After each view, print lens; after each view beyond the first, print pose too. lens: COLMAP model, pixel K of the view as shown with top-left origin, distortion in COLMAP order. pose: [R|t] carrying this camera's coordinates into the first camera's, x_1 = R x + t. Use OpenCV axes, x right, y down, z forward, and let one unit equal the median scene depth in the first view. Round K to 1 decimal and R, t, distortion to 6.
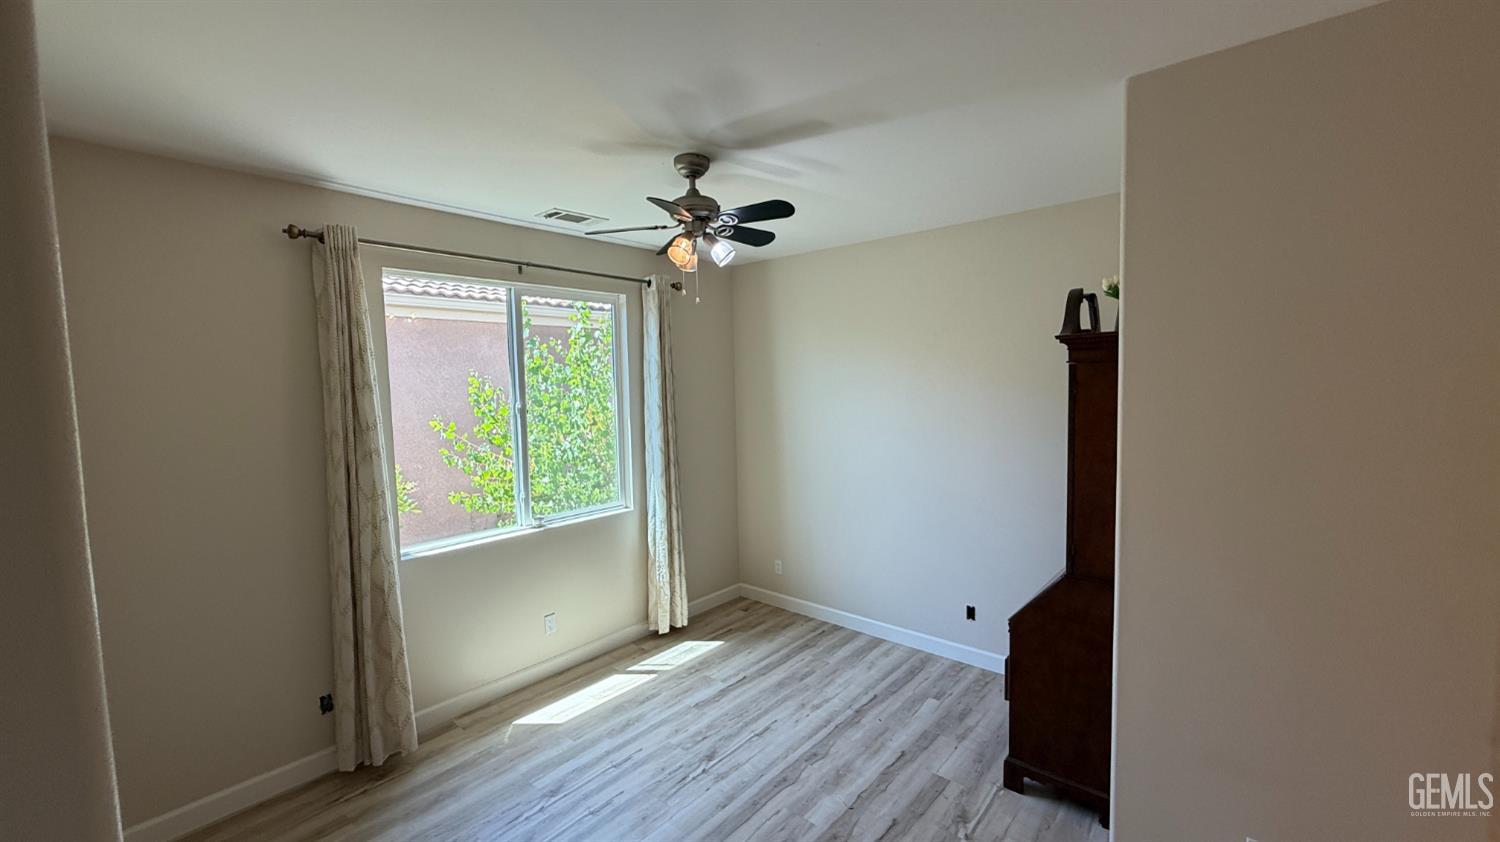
lens RADIAL K [[597.0, 0, 747.9], [0, 597.0, 425.0], [0, 0, 1]] dist [0.000837, -0.000251]
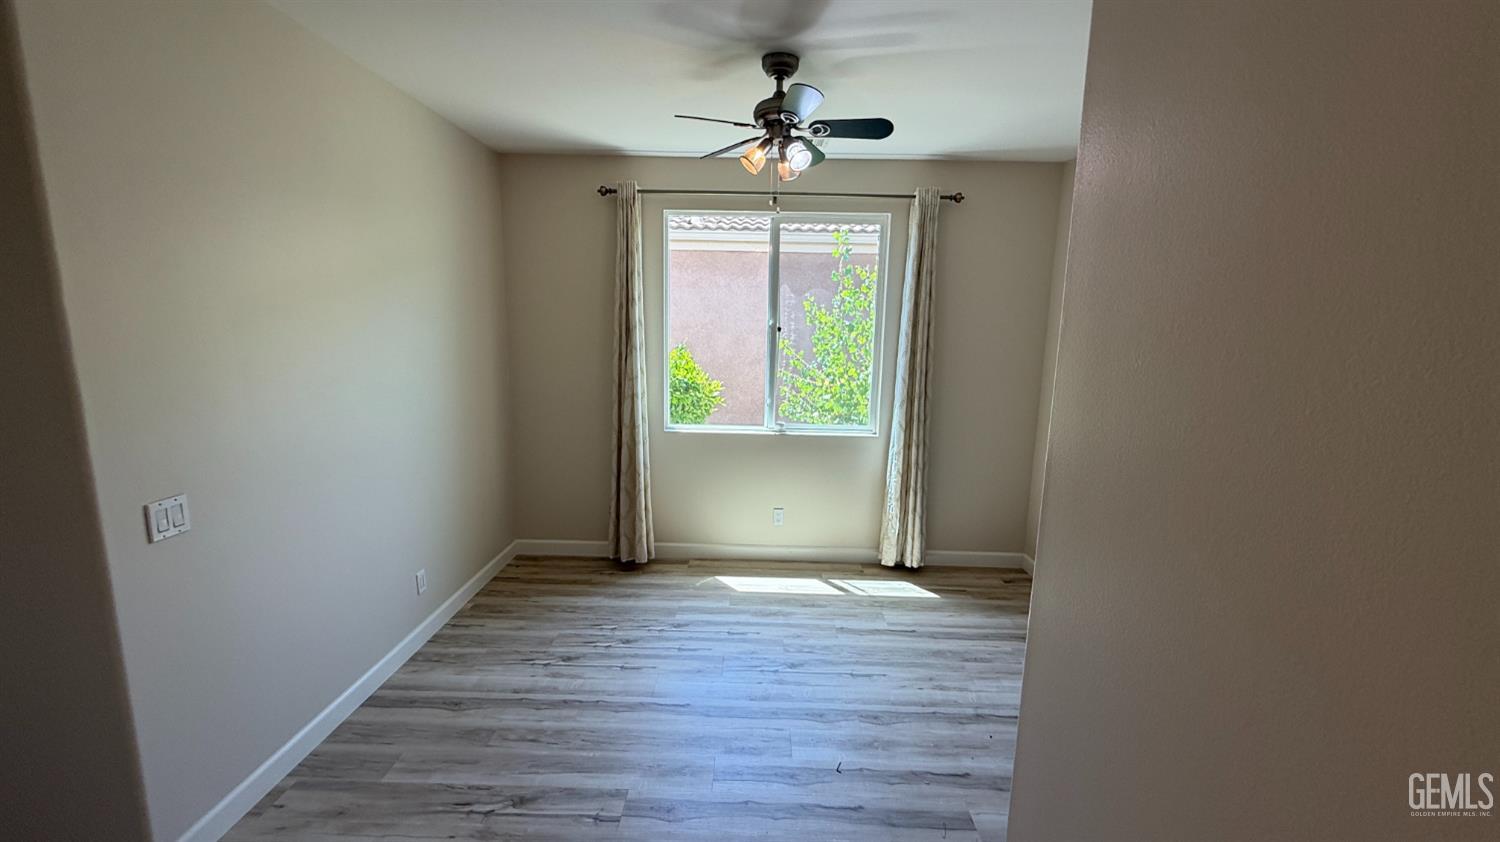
lens RADIAL K [[597.0, 0, 747.9], [0, 597.0, 425.0], [0, 0, 1]] dist [0.000837, -0.000251]
pose [[0.642874, 0.163860, -0.748239, 0.520951], [-0.091435, 0.986282, 0.137431, 0.007640], [0.760495, -0.019936, 0.649038, 0.241917]]
